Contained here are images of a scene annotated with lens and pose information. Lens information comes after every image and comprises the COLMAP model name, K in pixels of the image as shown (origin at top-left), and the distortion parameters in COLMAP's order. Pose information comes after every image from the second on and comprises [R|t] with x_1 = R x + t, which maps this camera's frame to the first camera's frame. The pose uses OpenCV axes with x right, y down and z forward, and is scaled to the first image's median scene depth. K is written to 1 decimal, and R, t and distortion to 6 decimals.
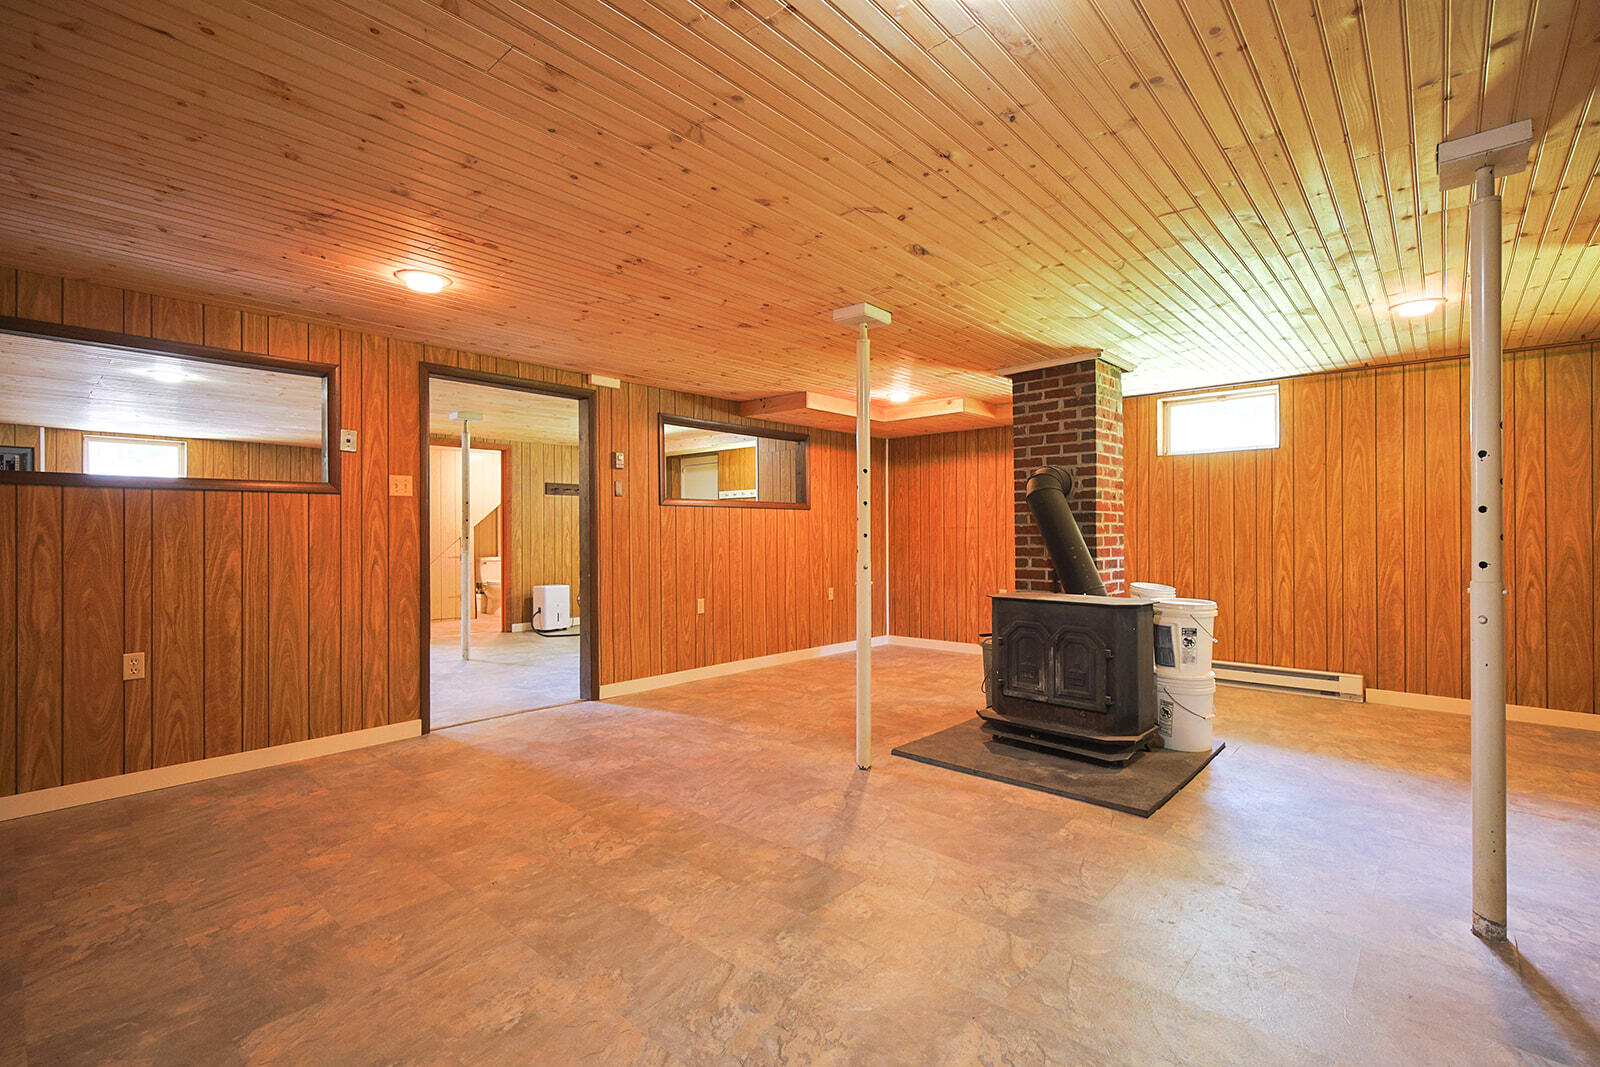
lens RADIAL K [[717.1, 0, 806.1], [0, 717.1, 533.0], [0, 0, 1]] dist [0.004349, 0.000585]
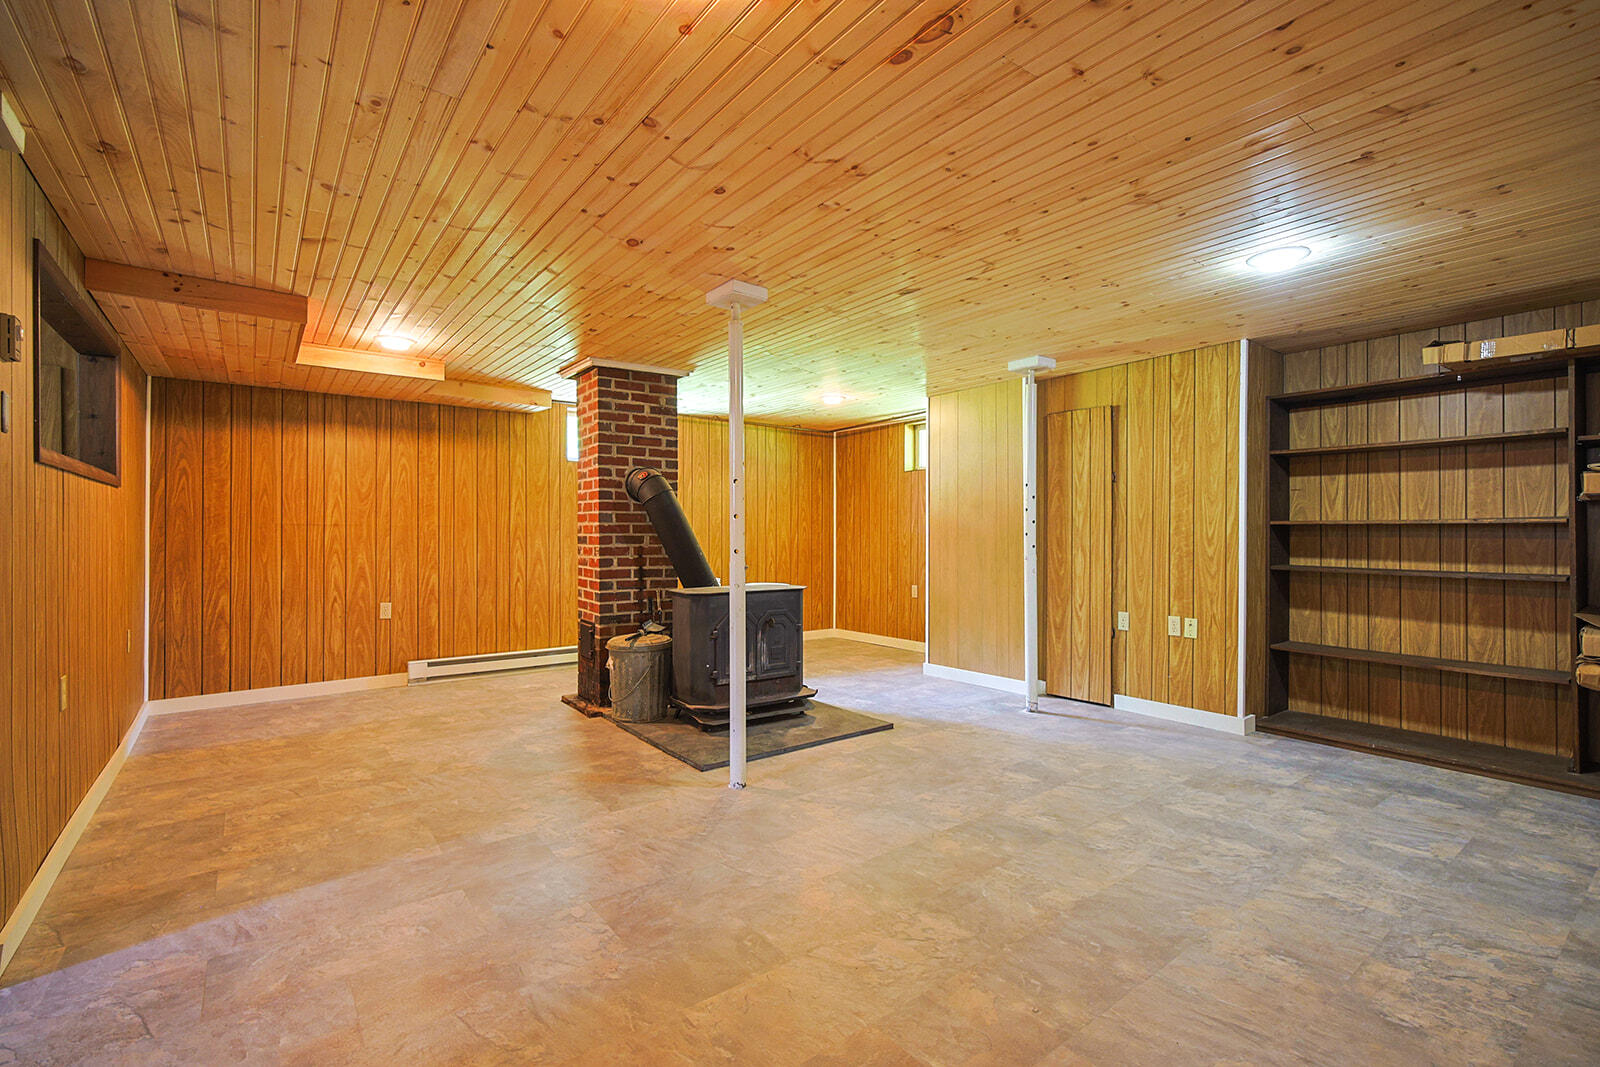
lens RADIAL K [[717.1, 0, 806.1], [0, 717.1, 533.0], [0, 0, 1]] dist [0.004349, 0.000585]
pose [[0.188062, 0.002745, 0.982153, -0.727572], [-0.000735, 0.999996, -0.002654, 0.004307], [-0.982157, -0.000222, 0.188063, 0.665303]]
